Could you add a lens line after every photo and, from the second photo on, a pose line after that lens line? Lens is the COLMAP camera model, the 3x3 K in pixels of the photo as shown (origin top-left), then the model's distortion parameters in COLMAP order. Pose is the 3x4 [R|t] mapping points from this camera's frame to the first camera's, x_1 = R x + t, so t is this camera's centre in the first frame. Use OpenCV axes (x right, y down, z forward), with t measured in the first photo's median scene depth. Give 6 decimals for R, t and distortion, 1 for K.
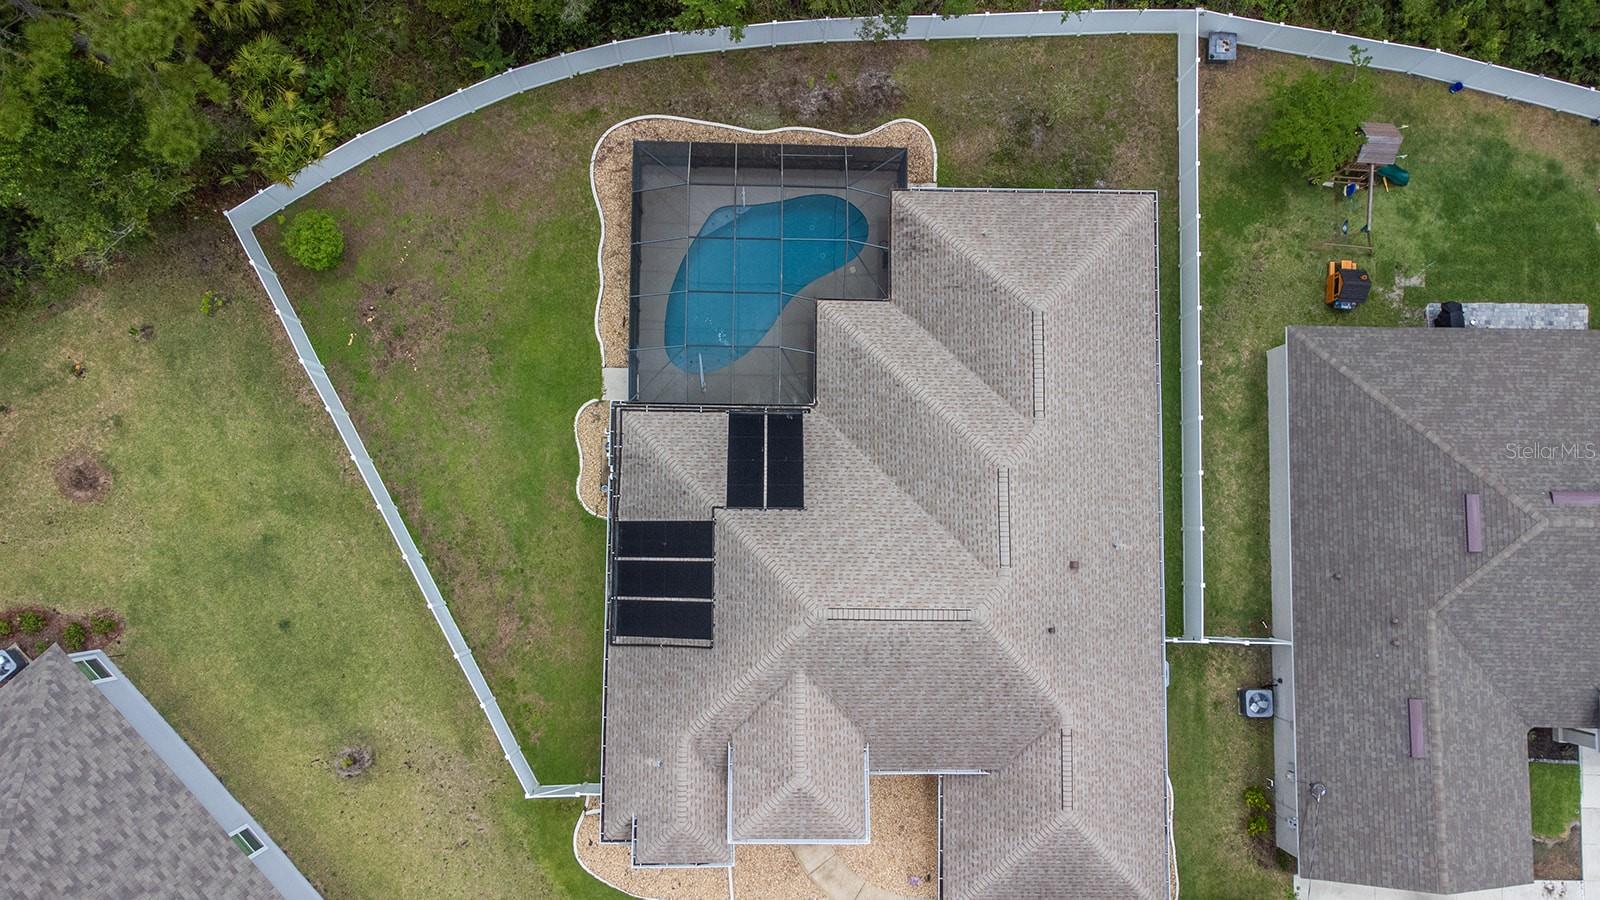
lens RADIAL K [[1192.5, 0, 804.4], [0, 1192.5, 443.4], [0, 0, 1]] dist [0.025046, 0.037893]
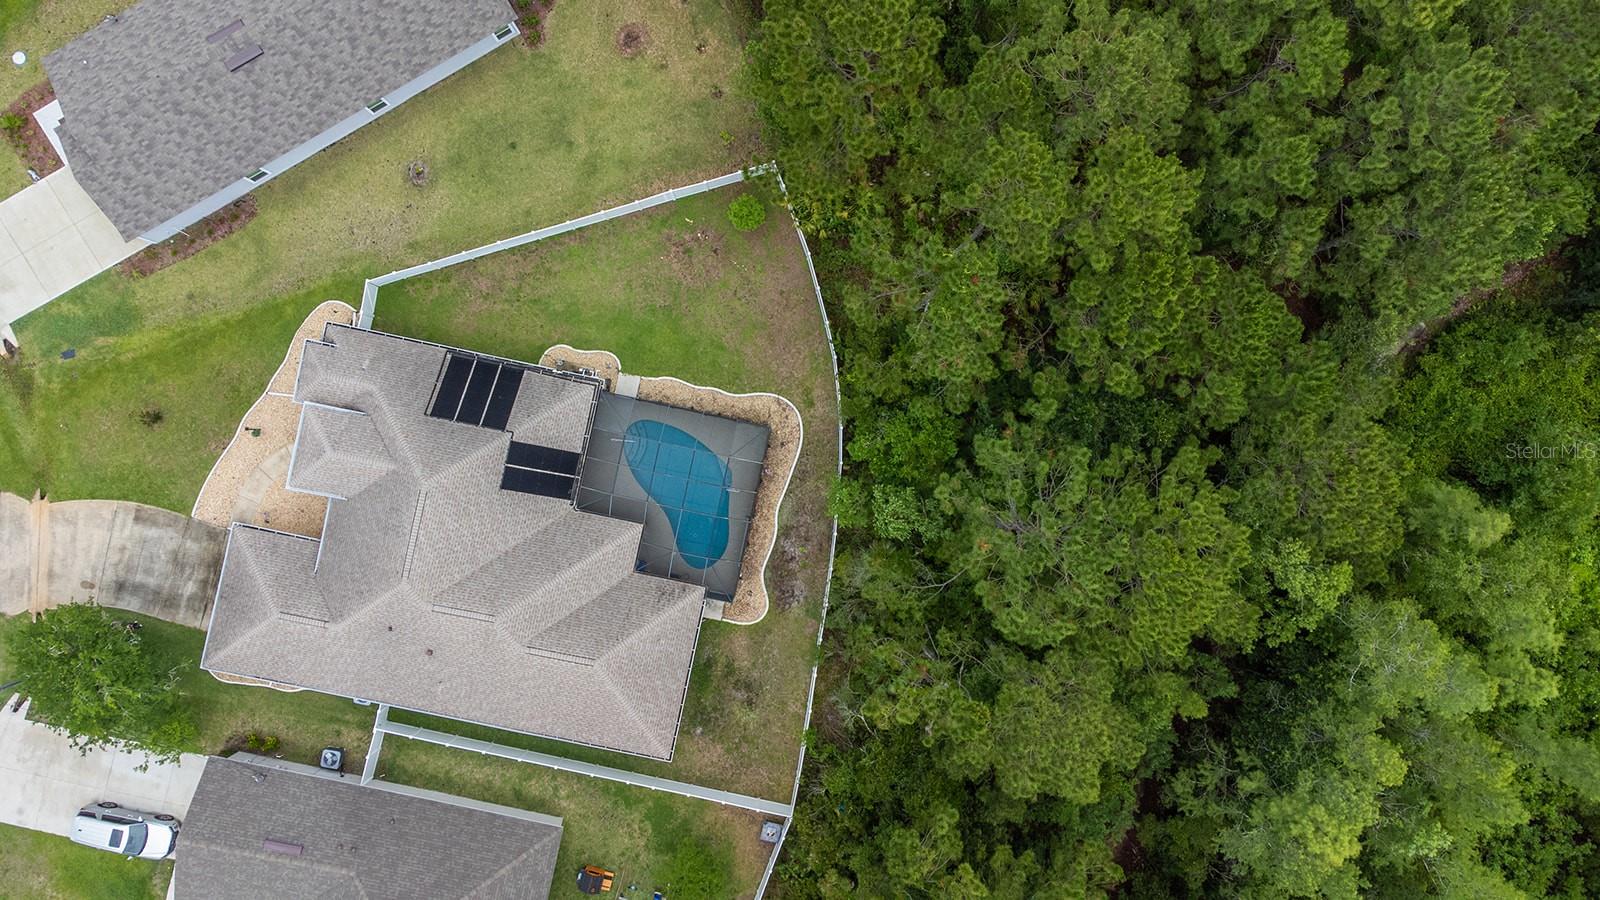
lens RADIAL K [[1192.5, 0, 804.4], [0, 1192.5, 443.4], [0, 0, 1]] dist [0.025046, 0.037893]
pose [[-0.197554, 0.979501, -0.039378, -0.070811], [-0.978695, -0.194781, 0.064933, -0.396943], [0.055932, 0.051367, 0.997112, -0.508203]]
